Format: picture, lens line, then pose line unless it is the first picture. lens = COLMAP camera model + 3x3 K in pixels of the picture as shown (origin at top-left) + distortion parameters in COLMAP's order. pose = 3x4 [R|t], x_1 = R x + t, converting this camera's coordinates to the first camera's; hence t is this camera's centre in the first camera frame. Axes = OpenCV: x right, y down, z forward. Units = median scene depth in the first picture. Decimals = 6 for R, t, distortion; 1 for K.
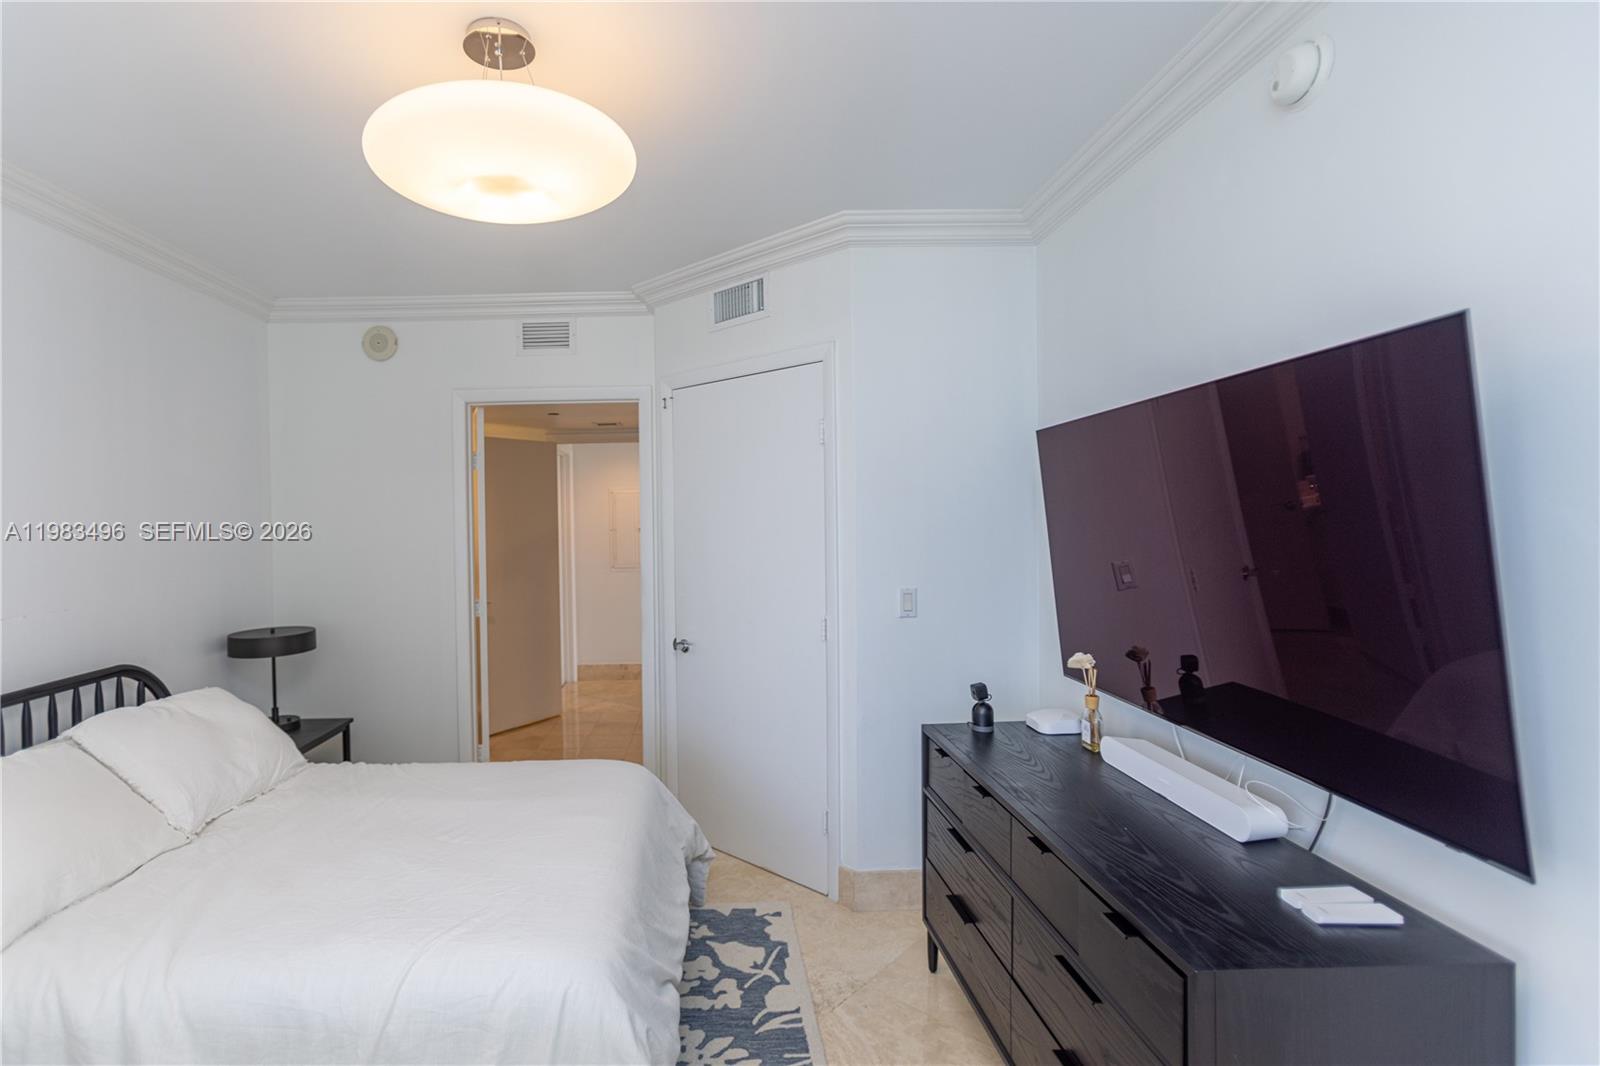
lens RADIAL K [[754.4, 0, 692.9], [0, 754.4, 532.0], [0, 0, 1]] dist [0.001043, -0.000912]
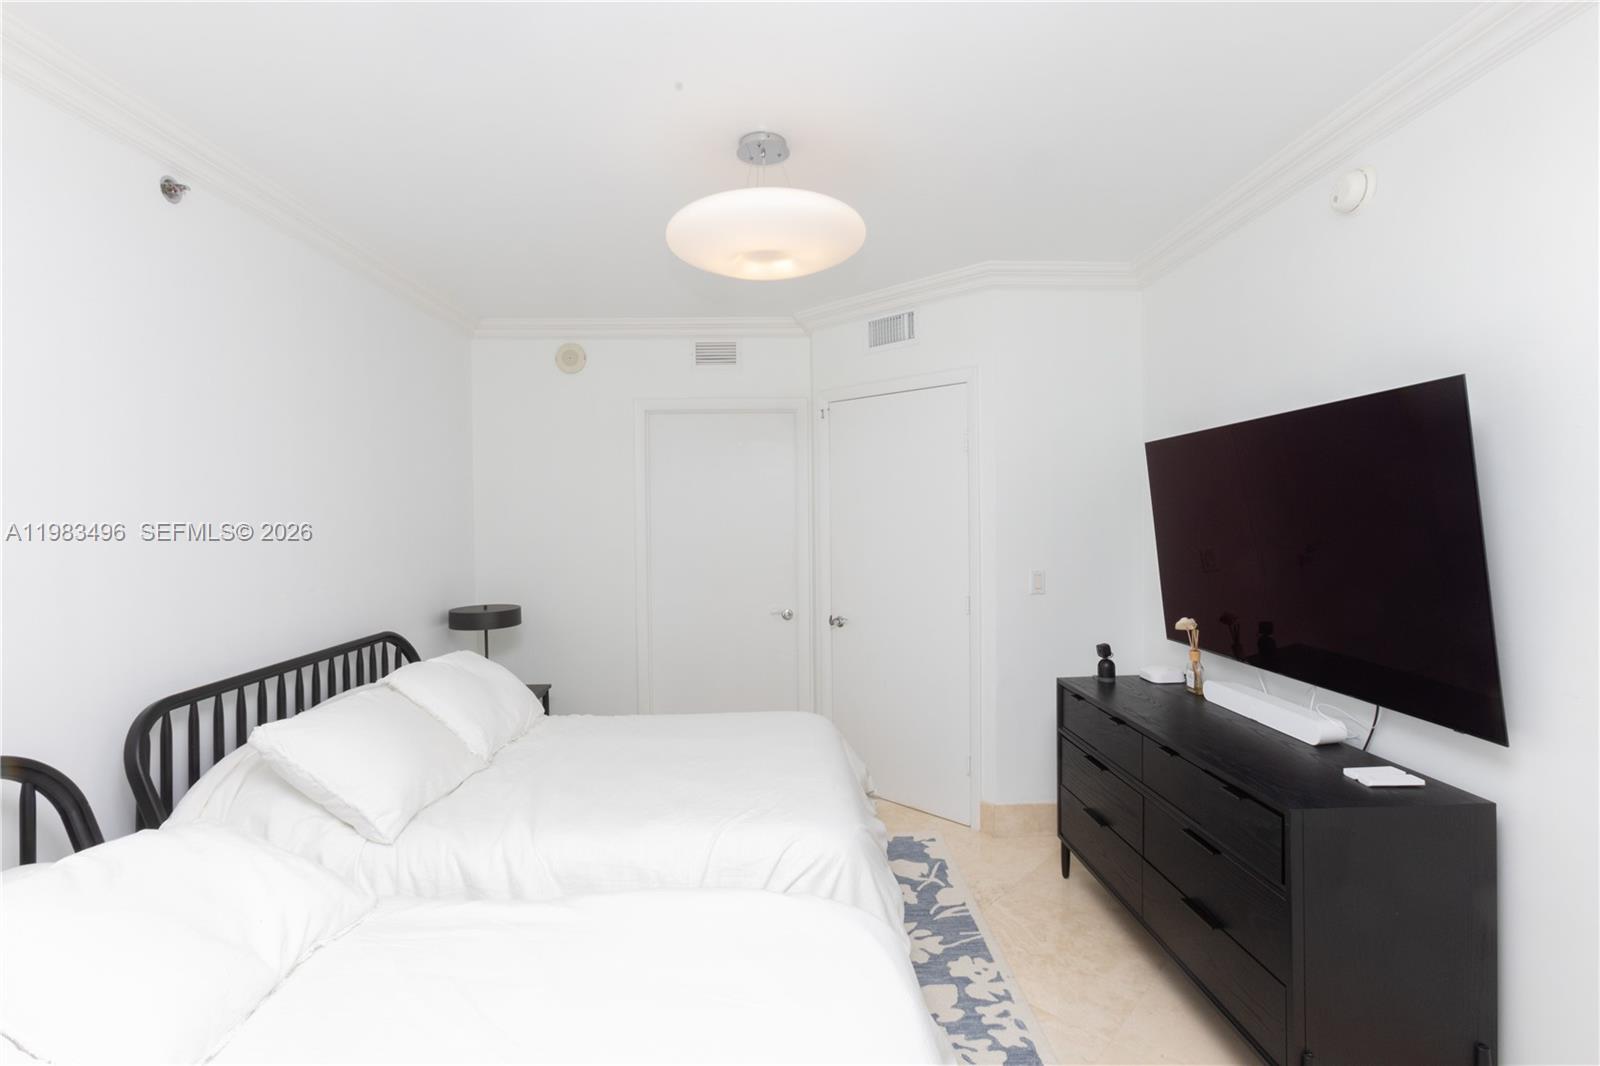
lens RADIAL K [[735.4, 0, 799.8], [0, 735.4, 520.9], [0, 0, 1]] dist [0.000669, 0.000991]
pose [[0.999219, 0.006297, 0.039005, -0.171857], [-0.005787, 0.999897, -0.013165, 0.015192], [-0.039084, 0.012929, 0.999152, -0.200890]]
